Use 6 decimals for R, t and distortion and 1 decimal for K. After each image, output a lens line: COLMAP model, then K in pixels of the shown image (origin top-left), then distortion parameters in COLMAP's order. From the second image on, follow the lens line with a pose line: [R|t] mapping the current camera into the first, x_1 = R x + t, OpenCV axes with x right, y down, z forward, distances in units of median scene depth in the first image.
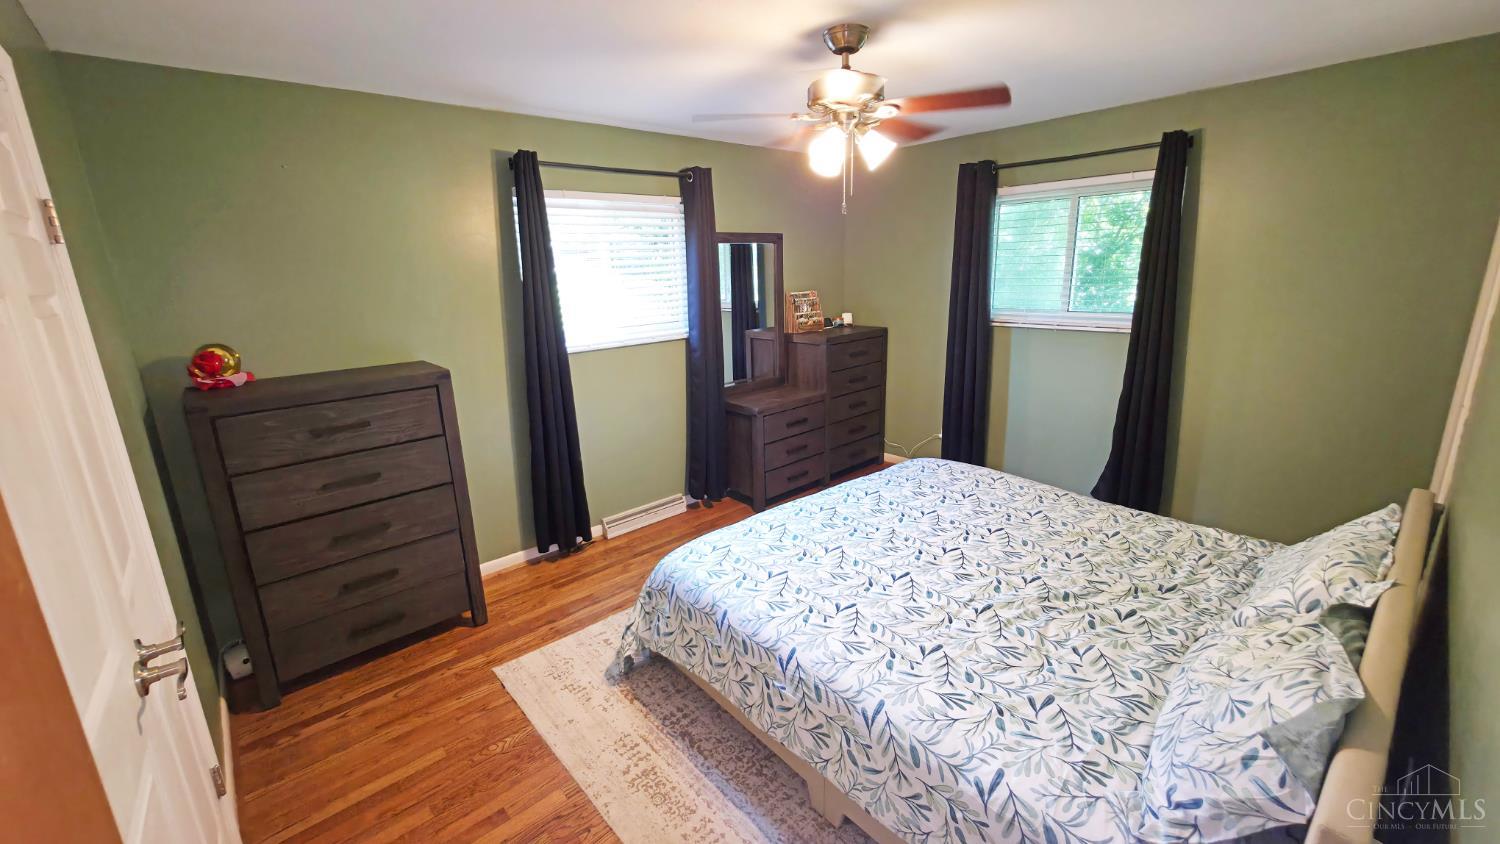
lens RADIAL K [[595.3, 0, 736.4], [0, 595.3, 421.5], [0, 0, 1]] dist [-0.003653, -0.000437]
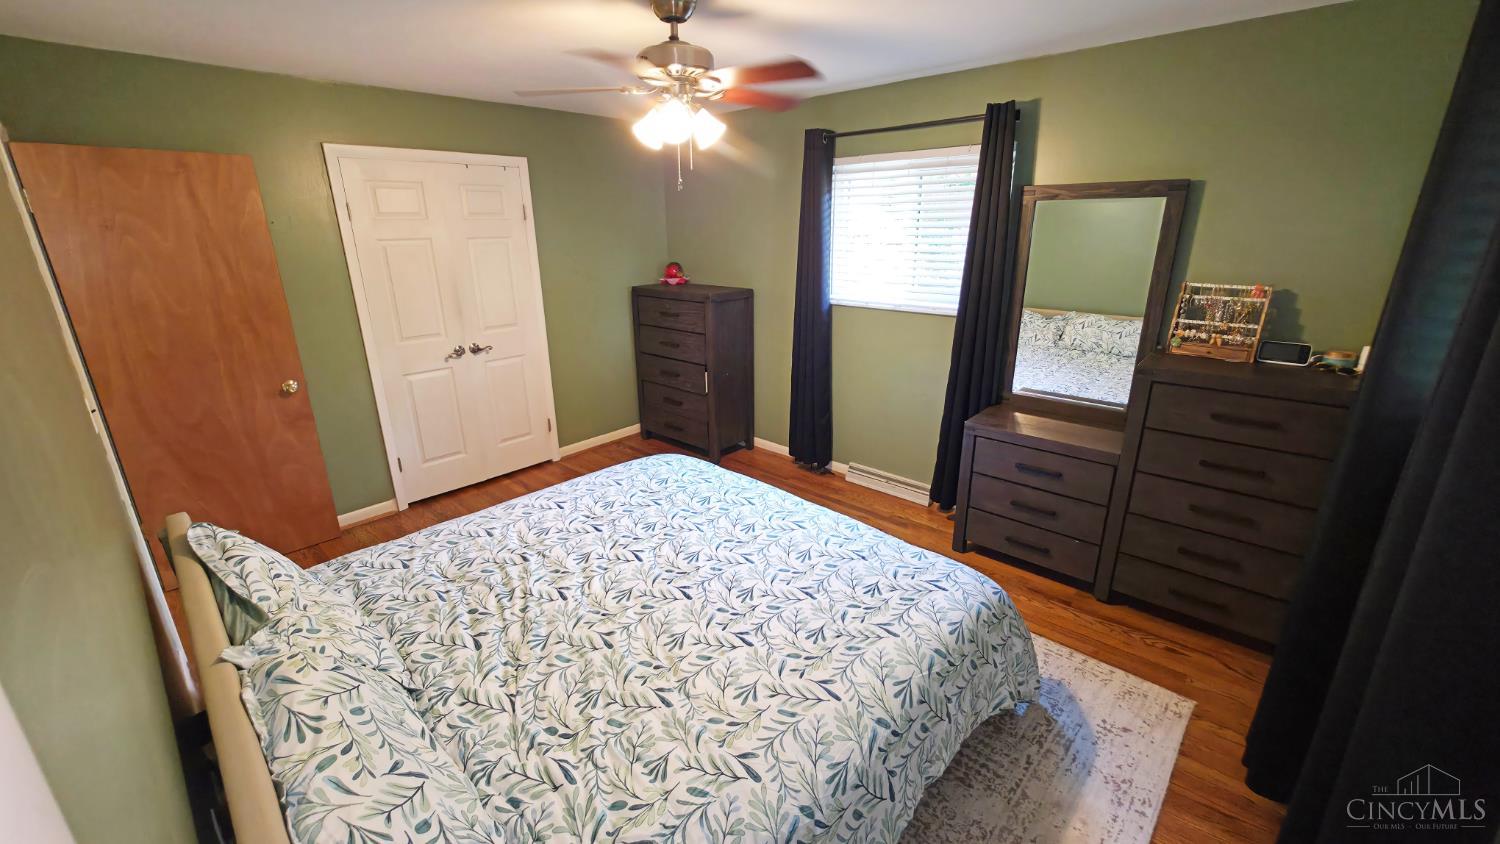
lens RADIAL K [[595.3, 0, 745.7], [0, 595.3, 414.7], [0, 0, 1]] dist [-0.003653, -0.000437]
pose [[0.110255, 0.336704, -0.935133, 1.122046], [-0.245162, 0.921011, 0.302713, -0.299398], [0.963192, 0.195883, 0.184092, 0.896221]]
